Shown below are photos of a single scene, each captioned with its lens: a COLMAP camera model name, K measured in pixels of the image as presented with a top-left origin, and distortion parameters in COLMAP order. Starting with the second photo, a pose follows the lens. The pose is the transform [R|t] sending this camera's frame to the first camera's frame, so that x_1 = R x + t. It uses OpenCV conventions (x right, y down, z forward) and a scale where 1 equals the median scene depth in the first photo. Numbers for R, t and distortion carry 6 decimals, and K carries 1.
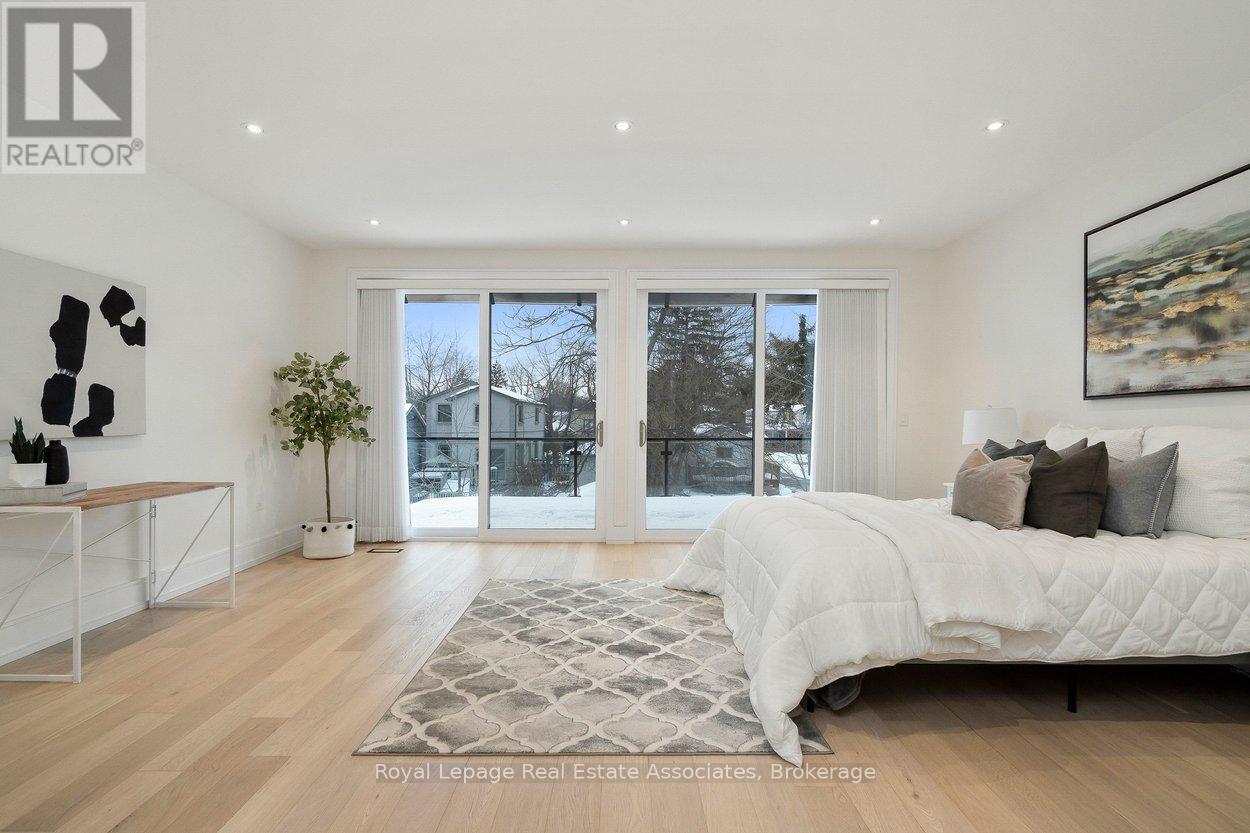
lens RADIAL K [[578.7, 0, 623.0], [0, 578.7, 422.0], [0, 0, 1]] dist [-0.002945, -0.001103]
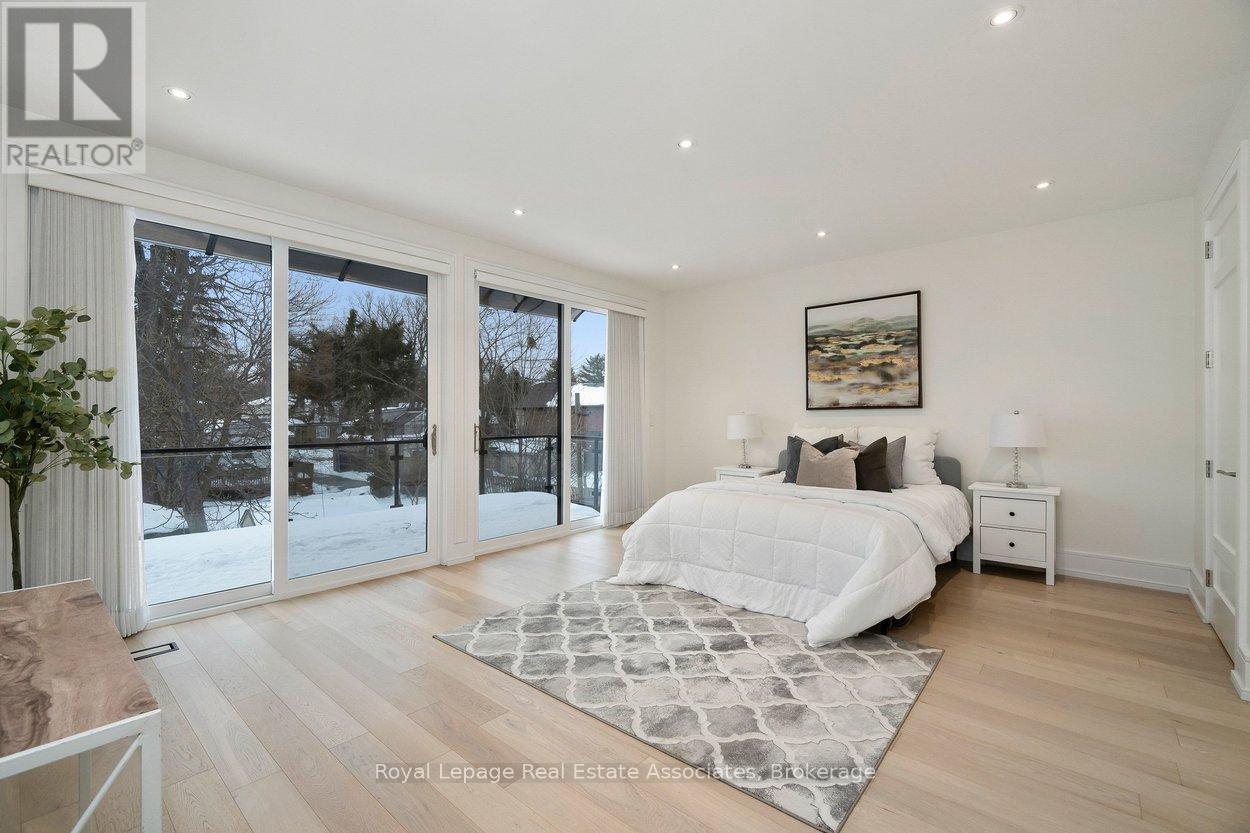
lens RADIAL K [[539.5, 0, 624.7], [0, 539.5, 415.1], [0, 0, 1]] dist [-0.003898, 0.000346]
pose [[0.658982, 0.000234, 0.752159, -0.780976], [0.001541, 0.999997, -0.001661, -0.025676], [-0.752157, 0.002254, 0.658980, 0.439494]]
